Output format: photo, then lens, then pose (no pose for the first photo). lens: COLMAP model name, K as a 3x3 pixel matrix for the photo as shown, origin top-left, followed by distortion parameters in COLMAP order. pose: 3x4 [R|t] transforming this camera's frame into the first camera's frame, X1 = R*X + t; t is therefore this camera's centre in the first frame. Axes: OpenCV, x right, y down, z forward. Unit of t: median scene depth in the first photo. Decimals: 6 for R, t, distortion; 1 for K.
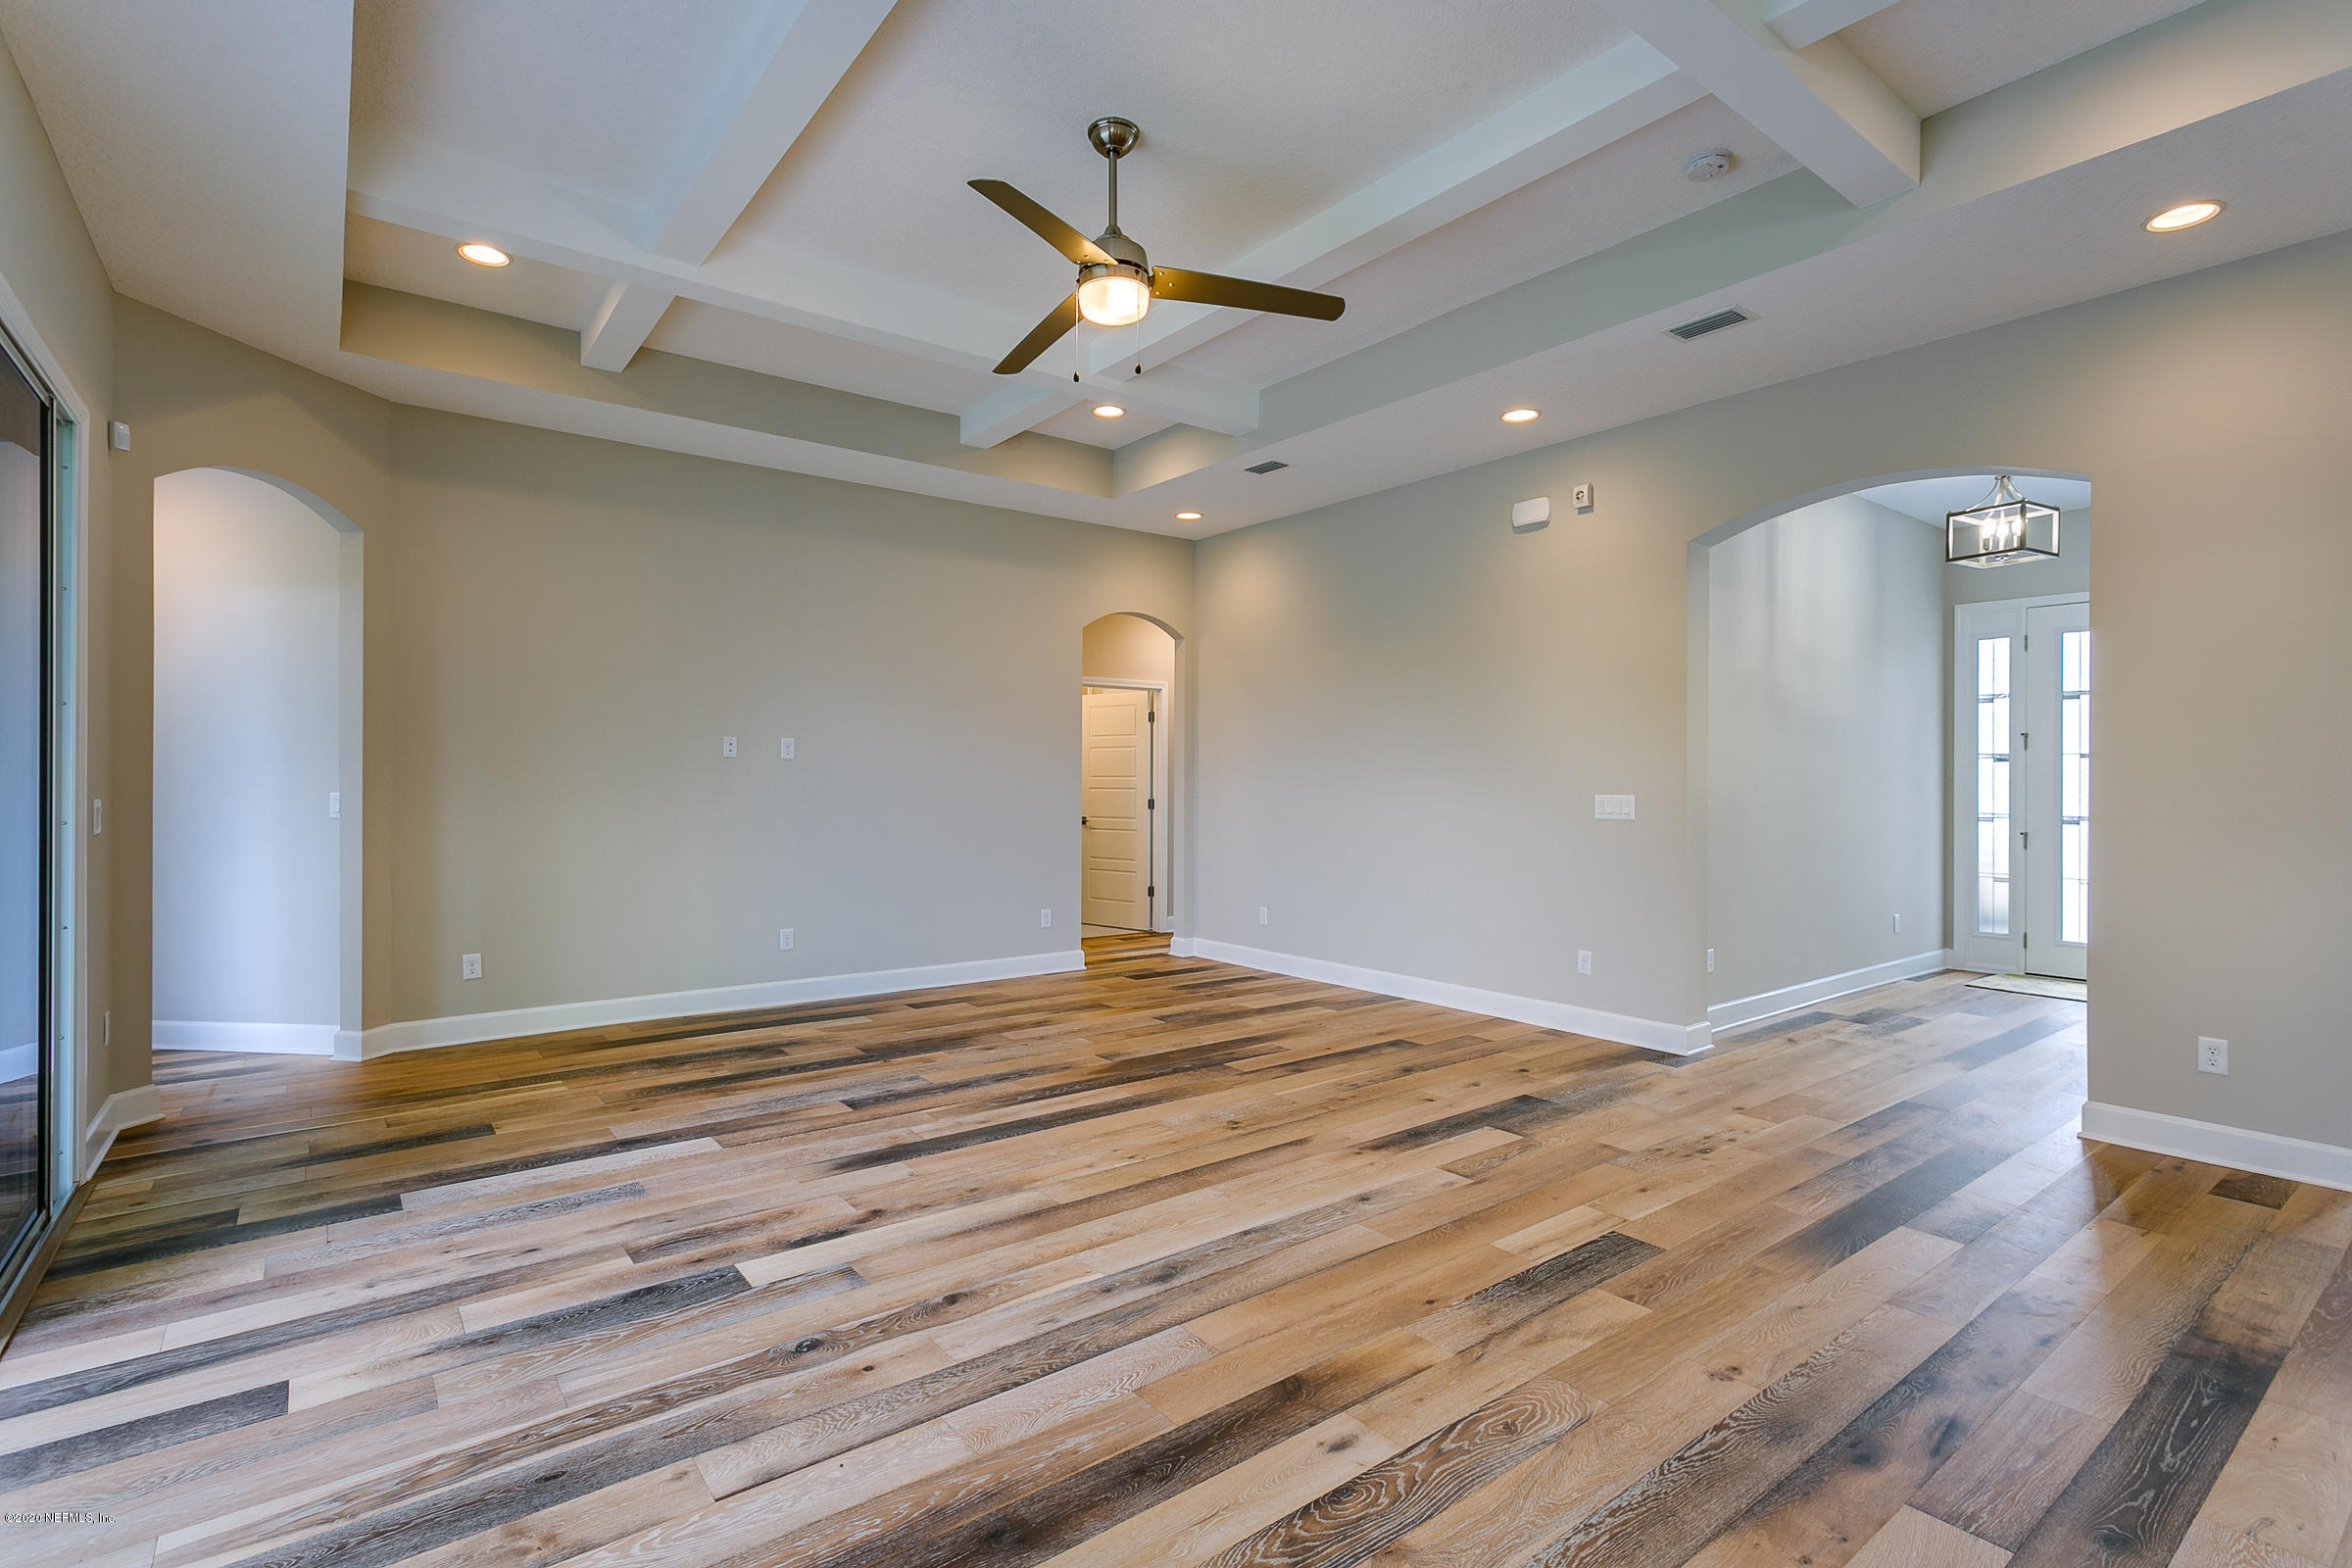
lens RADIAL K [[1108.9, 0, 1171.8], [0, 1108.9, 774.8], [0, 0, 1]] dist [-0.000645, 0.000359]
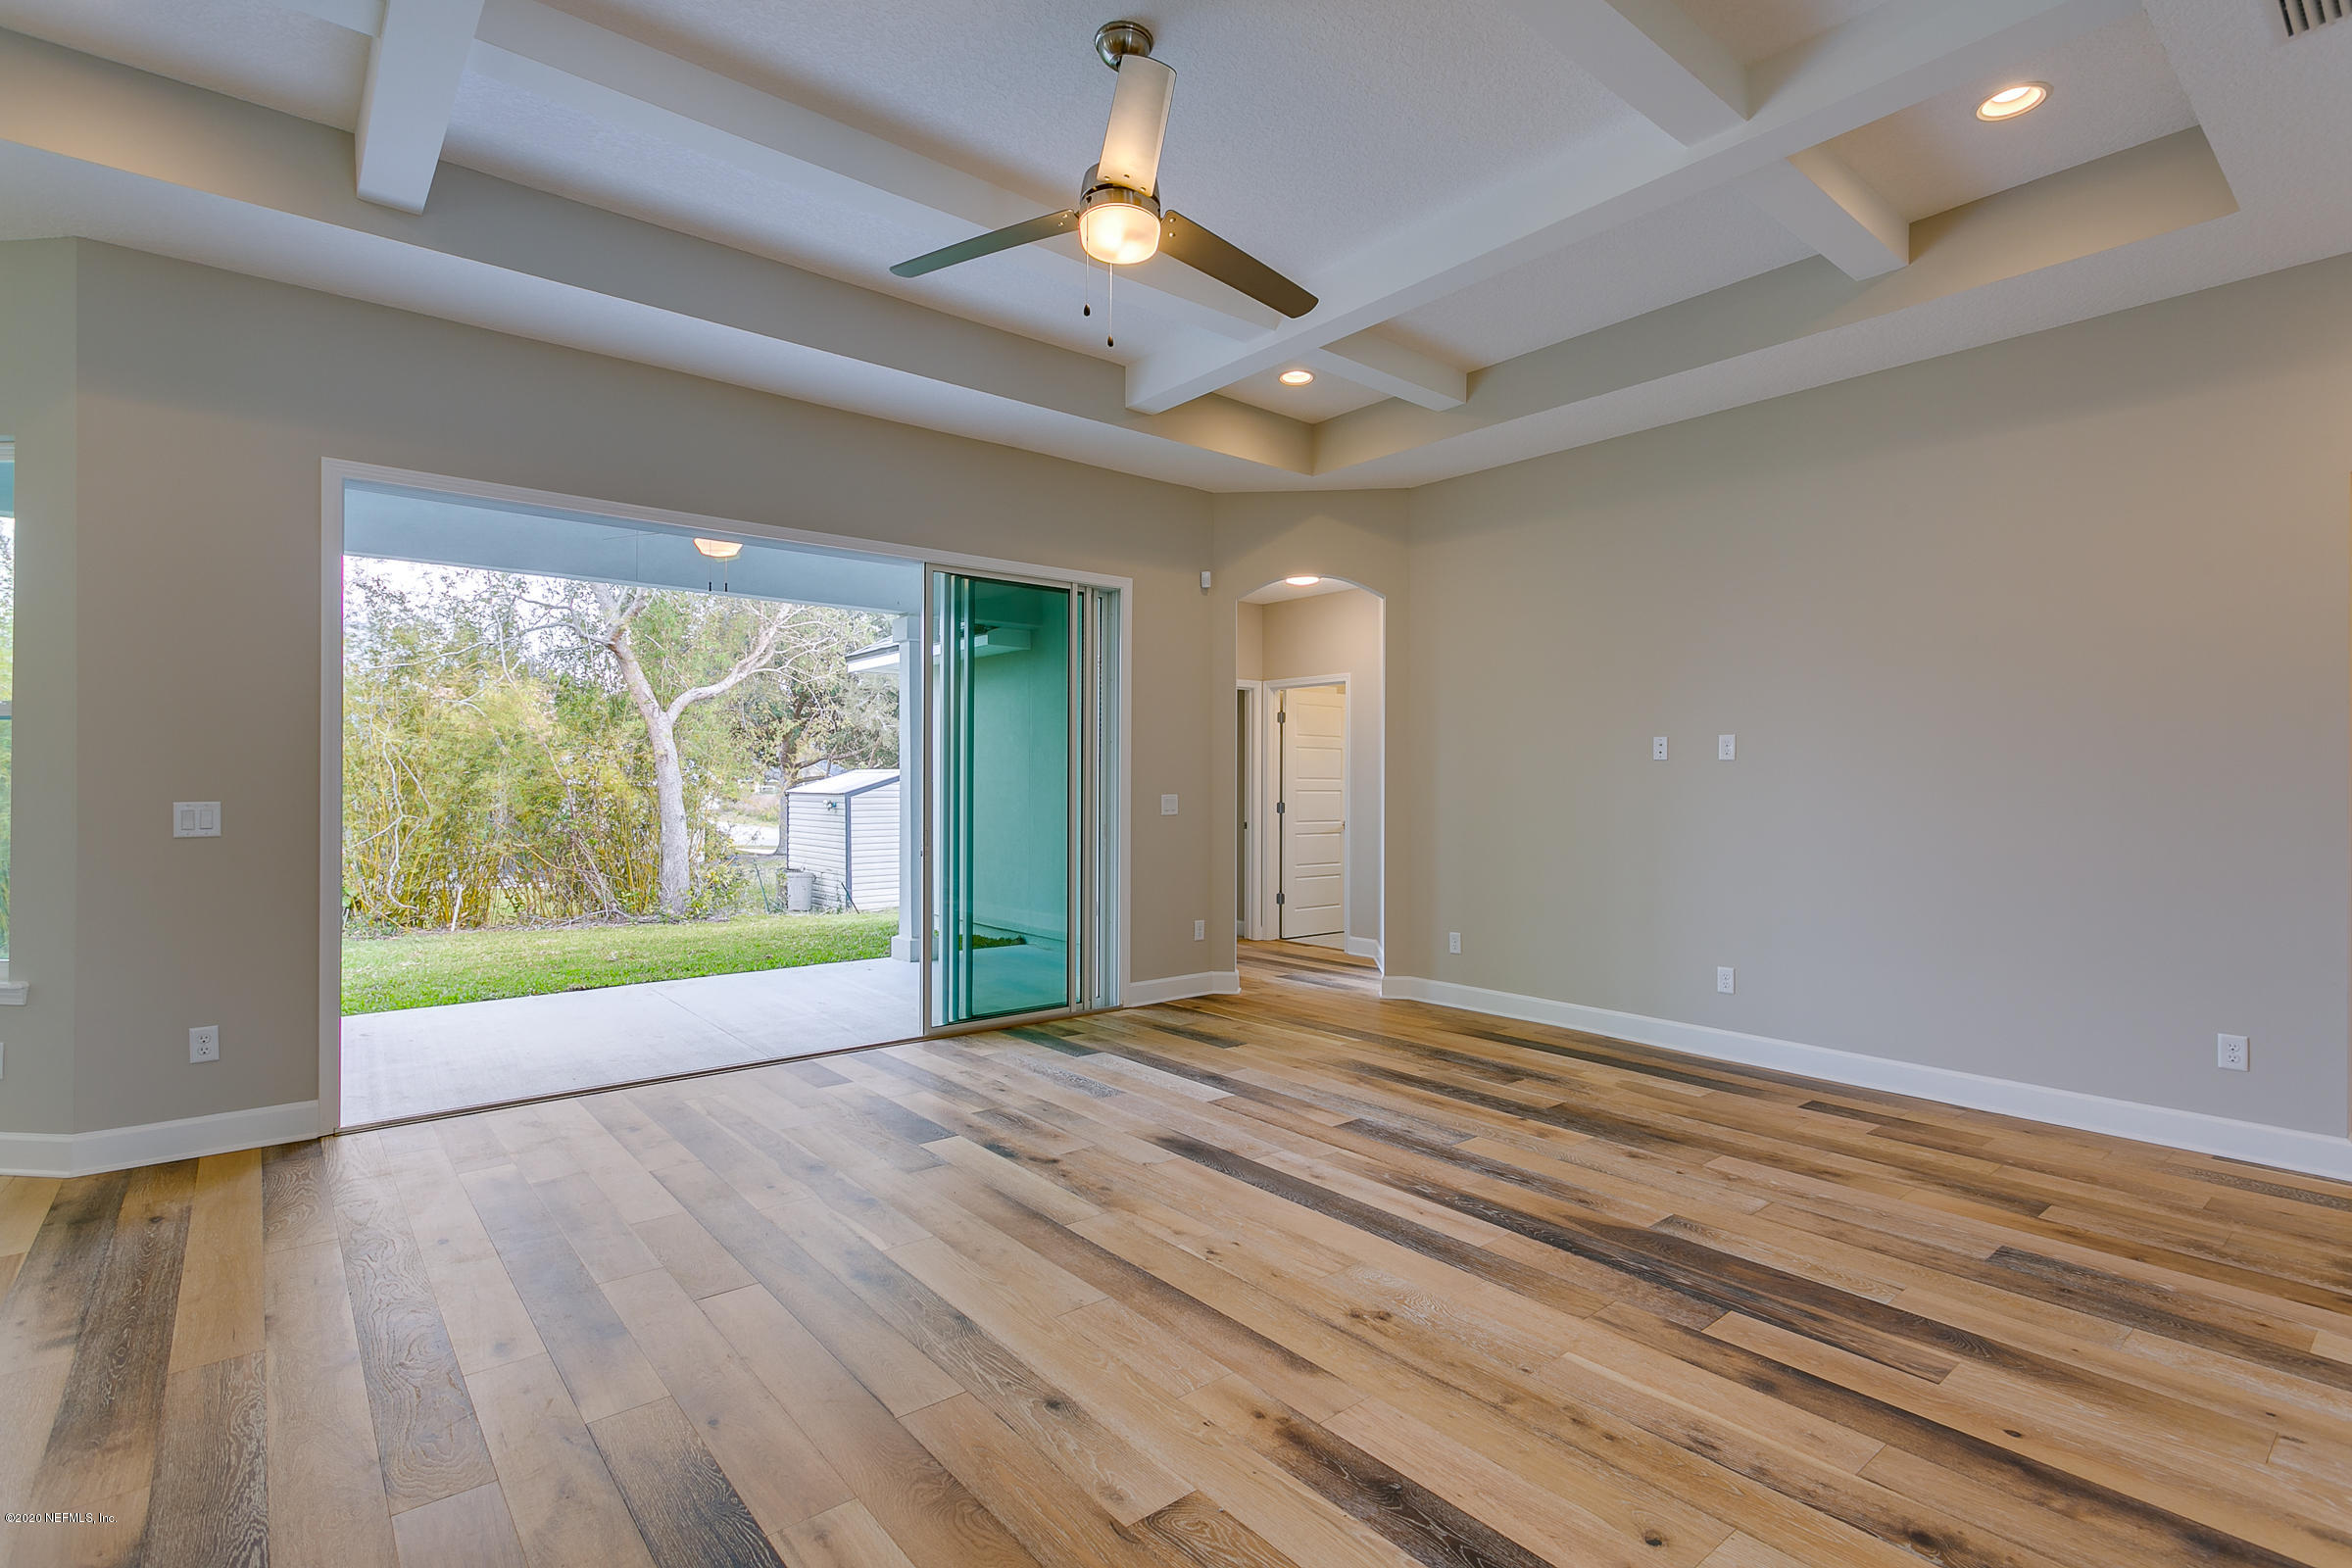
lens RADIAL K [[1108.9, 0, 1184.7], [0, 1108.9, 785.0], [0, 0, 1]] dist [-0.000645, 0.000359]
pose [[0.038406, -0.001146, -0.999262, 0.722307], [0.000159, 0.999999, -0.001141, 0.007764], [0.999262, -0.000115, 0.038406, 0.898502]]
